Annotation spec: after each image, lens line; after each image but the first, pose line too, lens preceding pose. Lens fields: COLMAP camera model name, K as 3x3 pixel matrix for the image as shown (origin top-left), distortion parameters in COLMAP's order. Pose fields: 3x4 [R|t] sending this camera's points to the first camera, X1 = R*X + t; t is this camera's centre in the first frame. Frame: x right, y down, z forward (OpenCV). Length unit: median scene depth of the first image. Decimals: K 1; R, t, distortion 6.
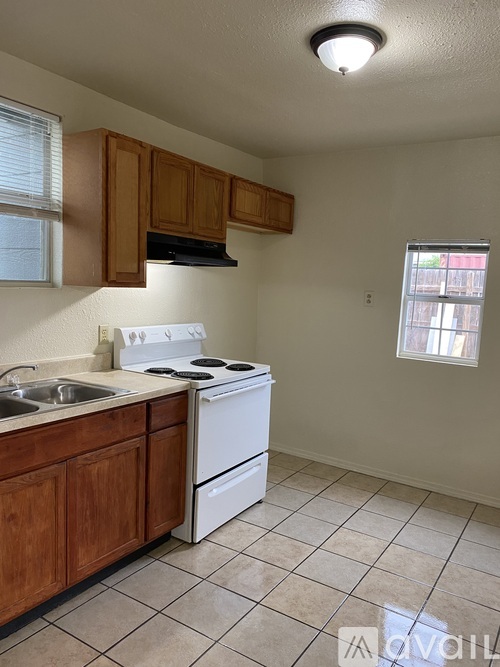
lens RADIAL K [[504.6, 0, 251.6], [0, 504.6, 335.2], [0, 0, 1]] dist [0.021078, -0.051492]
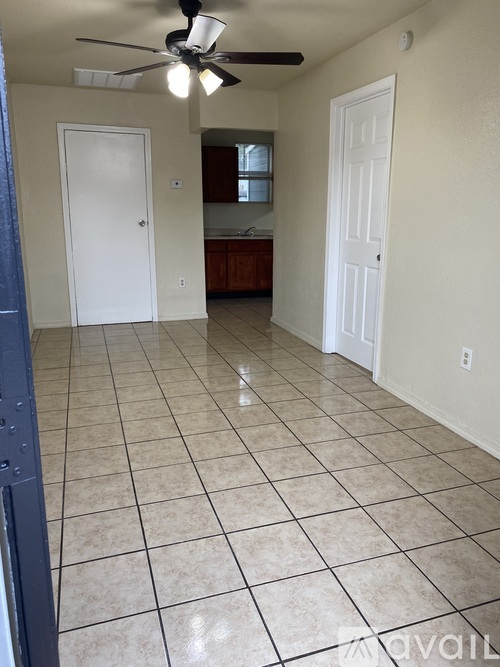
lens RADIAL K [[504.6, 0, 253.0], [0, 504.6, 330.7], [0, 0, 1]] dist [0.021078, -0.051492]
pose [[0.775274, 0.093879, -0.624609, 1.441686], [-0.026847, 0.992897, 0.115909, 0.301197], [0.631054, -0.073093, 0.772288, -1.375305]]
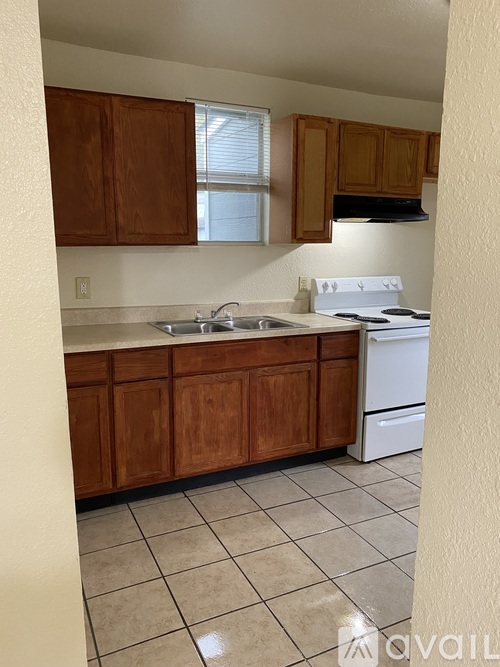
lens RADIAL K [[504.6, 0, 243.2], [0, 504.6, 333.1], [0, 0, 1]] dist [0.021078, -0.051492]
pose [[0.846126, 0.053307, -0.530310, 0.264698], [-0.022129, 0.997641, 0.064975, 0.046075], [0.532523, -0.043242, 0.845310, -0.127544]]
